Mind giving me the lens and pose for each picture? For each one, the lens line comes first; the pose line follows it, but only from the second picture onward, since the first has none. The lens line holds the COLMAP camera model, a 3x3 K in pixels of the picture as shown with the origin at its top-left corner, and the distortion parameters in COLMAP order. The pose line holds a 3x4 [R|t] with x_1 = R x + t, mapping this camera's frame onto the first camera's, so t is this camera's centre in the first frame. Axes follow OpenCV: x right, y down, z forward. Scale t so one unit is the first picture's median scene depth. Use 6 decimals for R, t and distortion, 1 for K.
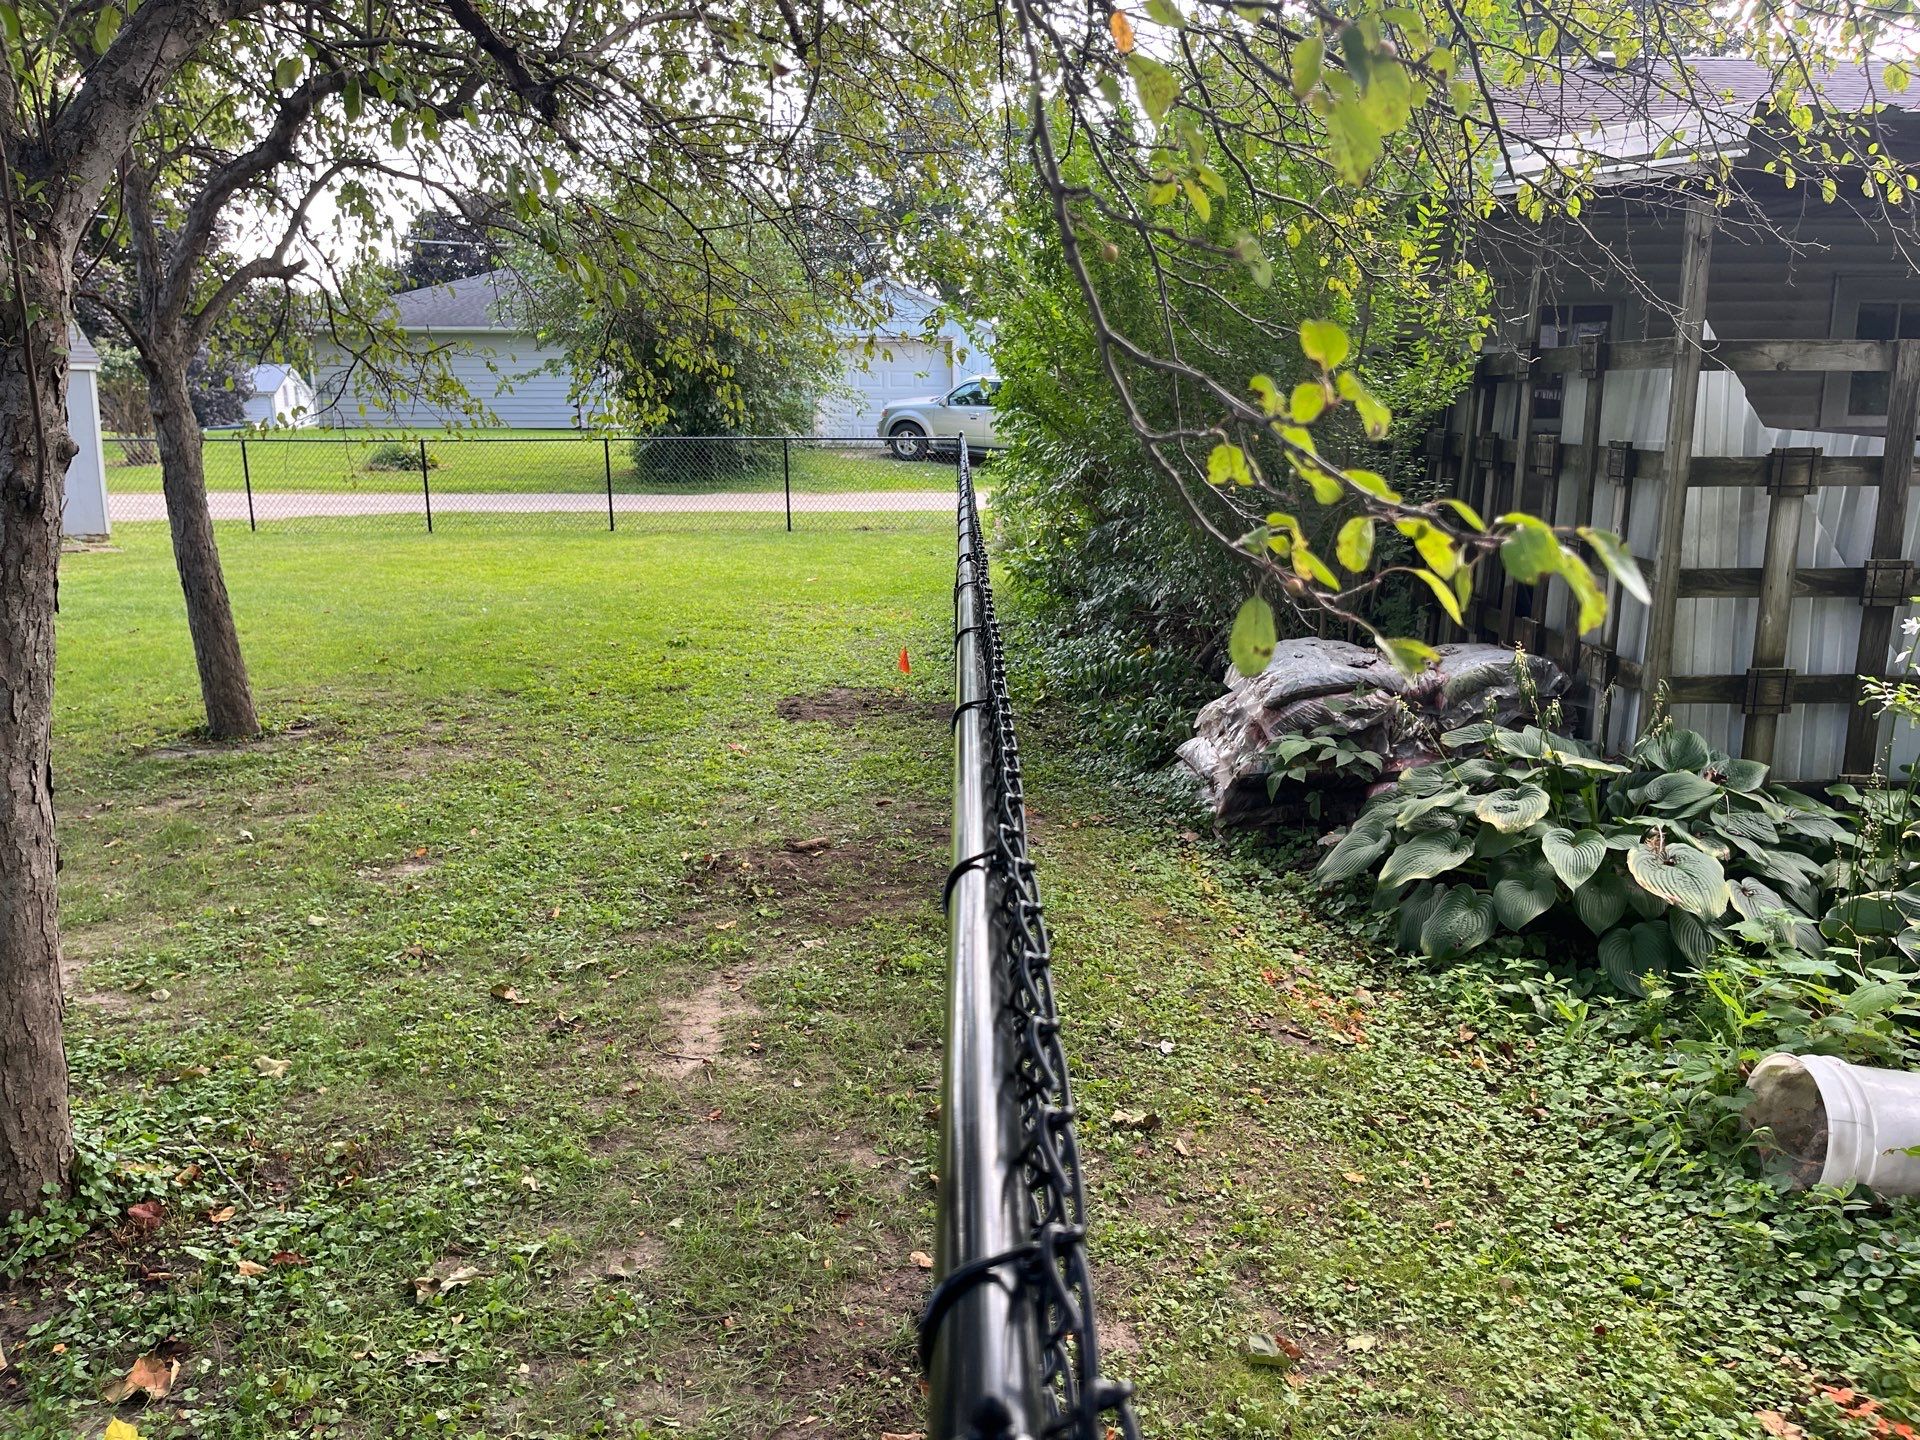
lens RADIAL K [[1439.4, 0, 964.6], [0, 1439.4, 720.6], [0, 0, 1]] dist [0.056217, -0.094058]
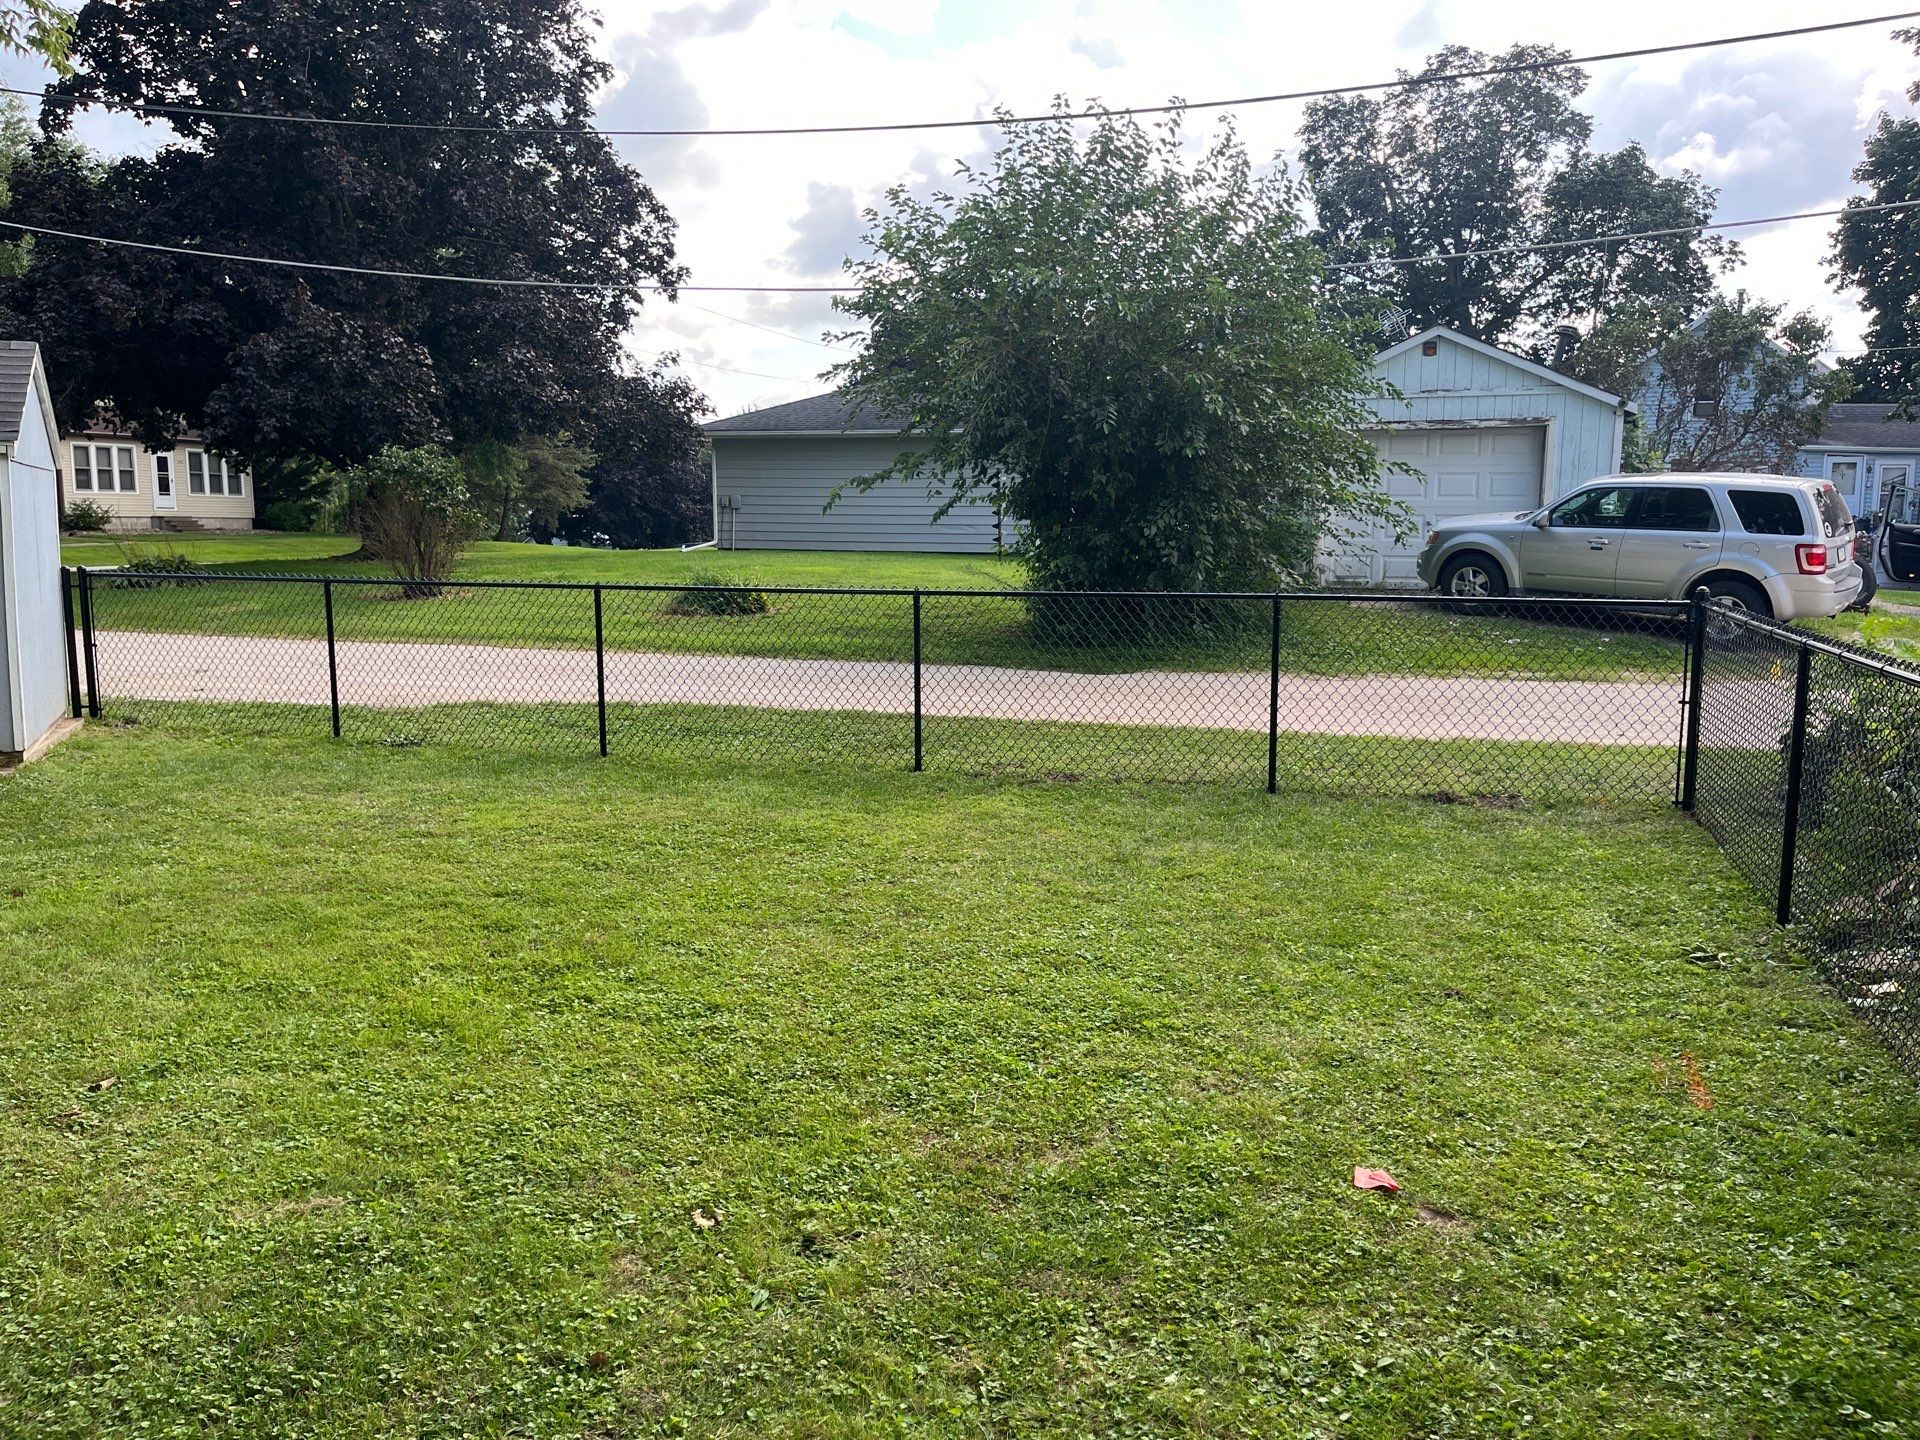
lens RADIAL K [[1439.4, 0, 961.8], [0, 1439.4, 719.6], [0, 0, 1]] dist [0.056217, -0.094058]
pose [[0.948231, 0.047549, -0.314002, -0.049394], [-0.073402, 0.994770, -0.071024, -0.078791], [0.308982, 0.090396, 0.946762, 0.365359]]
